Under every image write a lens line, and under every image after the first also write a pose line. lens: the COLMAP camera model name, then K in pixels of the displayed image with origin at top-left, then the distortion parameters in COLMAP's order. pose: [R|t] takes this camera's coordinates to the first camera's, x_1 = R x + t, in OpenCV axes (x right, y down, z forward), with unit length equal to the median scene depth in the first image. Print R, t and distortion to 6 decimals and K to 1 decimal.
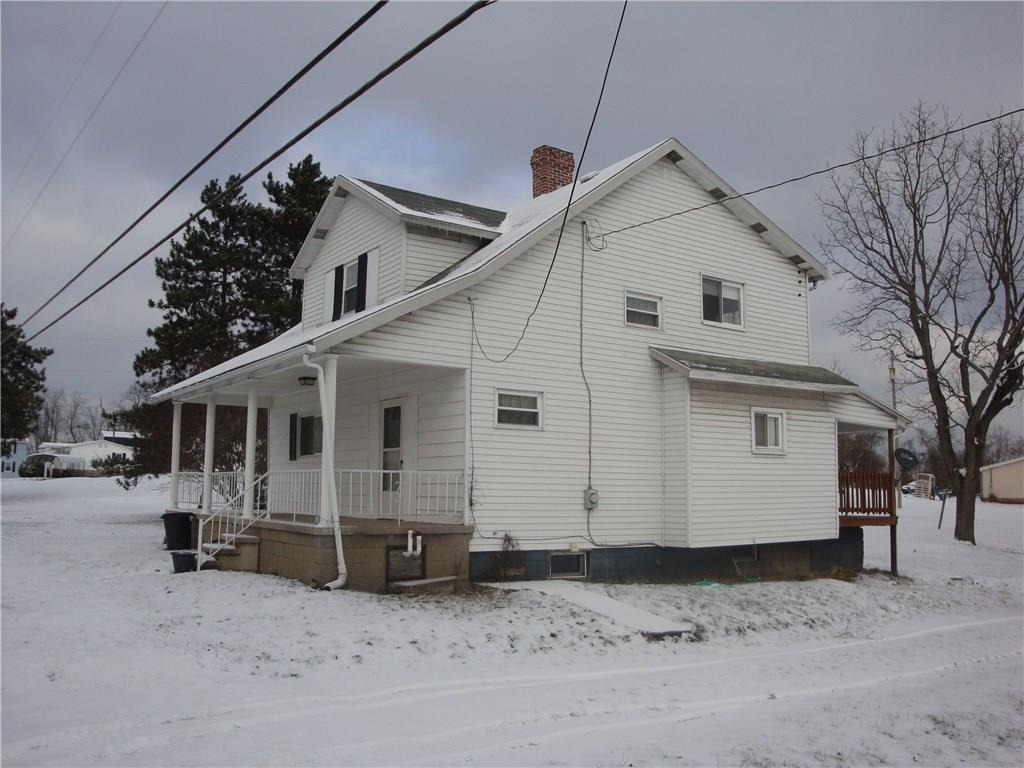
lens RADIAL K [[914.4, 0, 510.7], [0, 914.4, 382.7], [0, 0, 1]] dist [-0.126151, 0.049891]
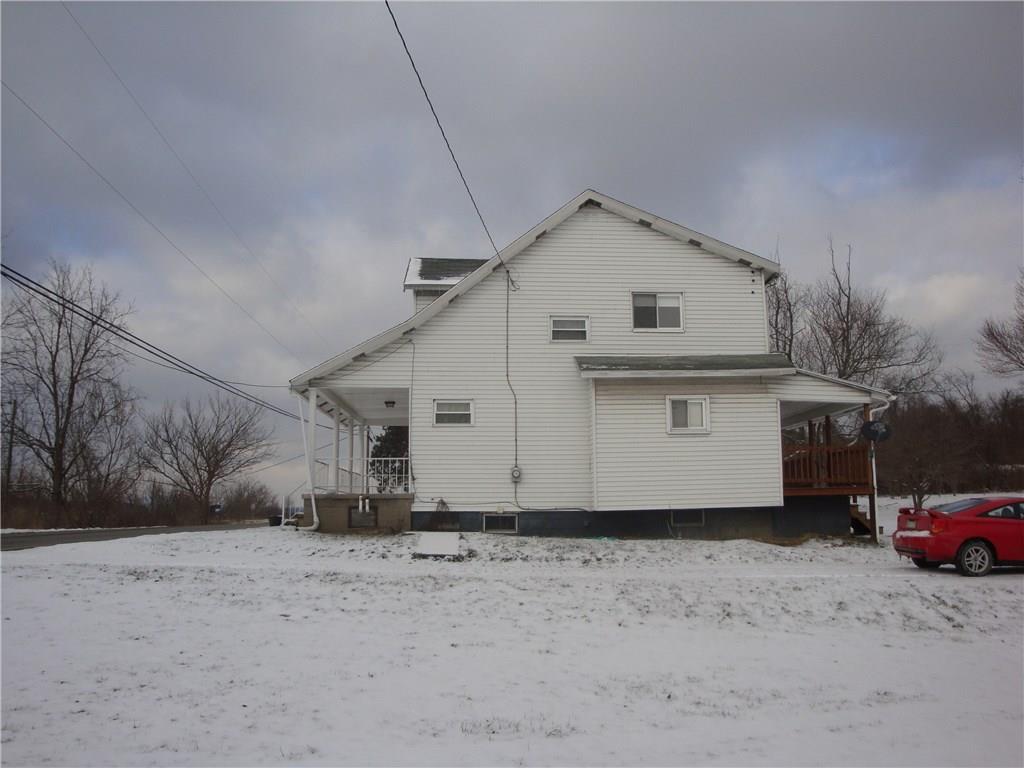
lens RADIAL K [[914.4, 0, 515.7], [0, 914.4, 384.4], [0, 0, 1]] dist [-0.126151, 0.049891]
pose [[0.844328, -0.094078, -0.527504, 0.776794], [0.081437, 0.995560, -0.047204, 0.055618], [0.529603, -0.003103, 0.848240, -0.141315]]
